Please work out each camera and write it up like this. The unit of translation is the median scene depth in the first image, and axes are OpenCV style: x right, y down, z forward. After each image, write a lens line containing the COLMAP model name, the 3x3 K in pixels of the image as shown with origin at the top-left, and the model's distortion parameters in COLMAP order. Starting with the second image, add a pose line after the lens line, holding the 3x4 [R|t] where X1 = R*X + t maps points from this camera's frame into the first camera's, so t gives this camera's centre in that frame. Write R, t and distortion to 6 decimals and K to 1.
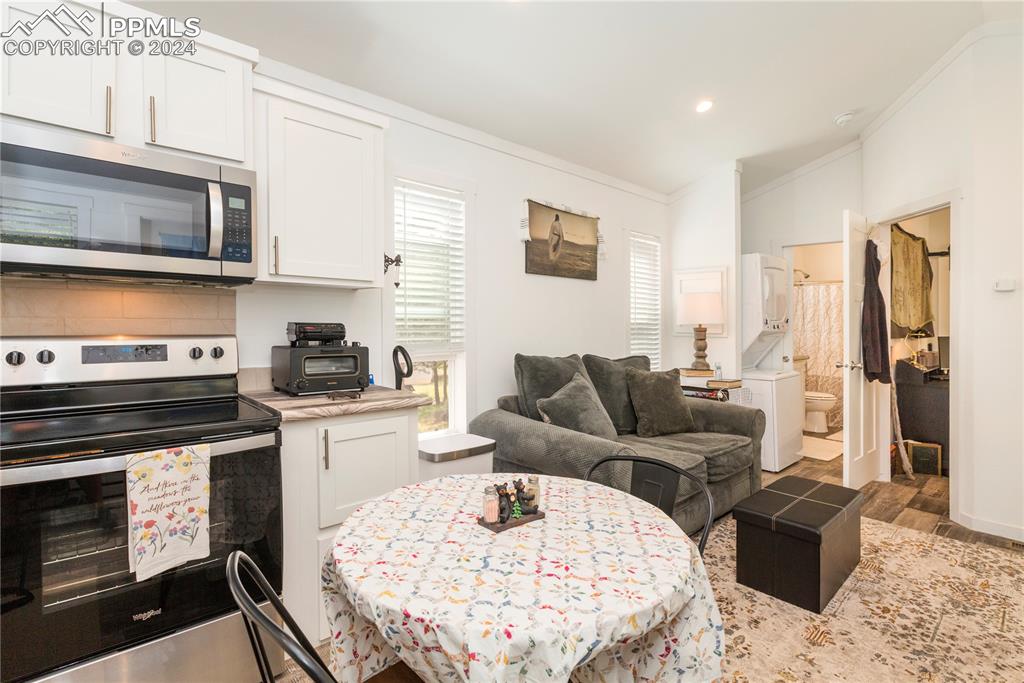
lens RADIAL K [[498.4, 0, 508.2], [0, 498.4, 323.8], [0, 0, 1]] dist [0.001591, 0.001079]
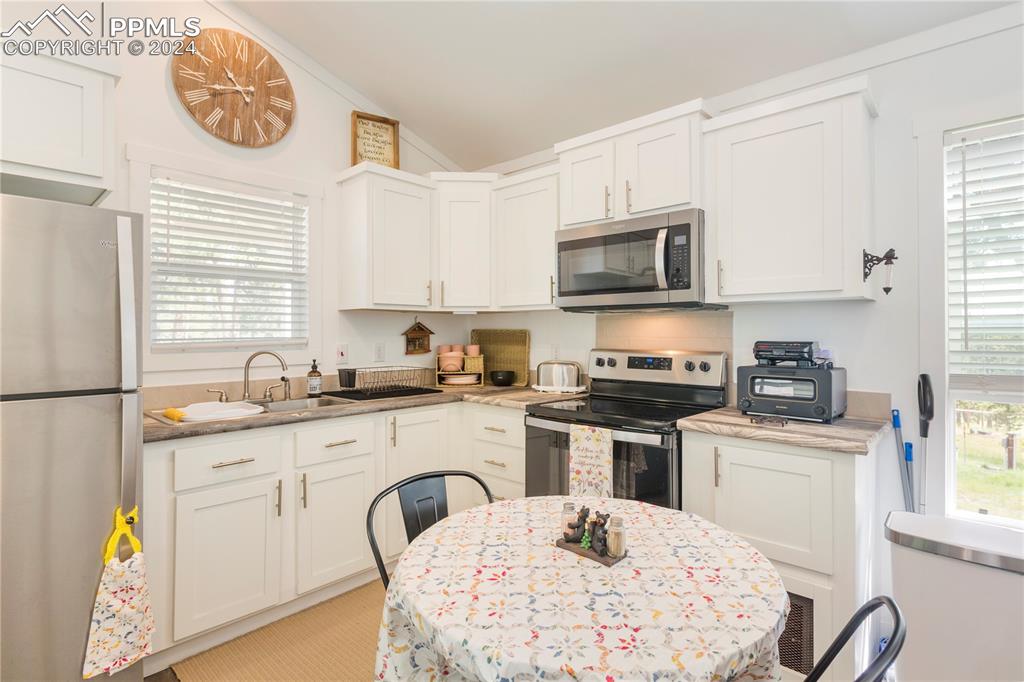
lens RADIAL K [[498.4, 0, 512.2], [0, 498.4, 339.0], [0, 0, 1]] dist [0.001591, 0.001079]
pose [[0.102479, -0.004403, -0.994725, 0.730583], [-0.004854, 0.999976, -0.004926, 0.000899], [0.994723, 0.005333, 0.102455, 0.595347]]
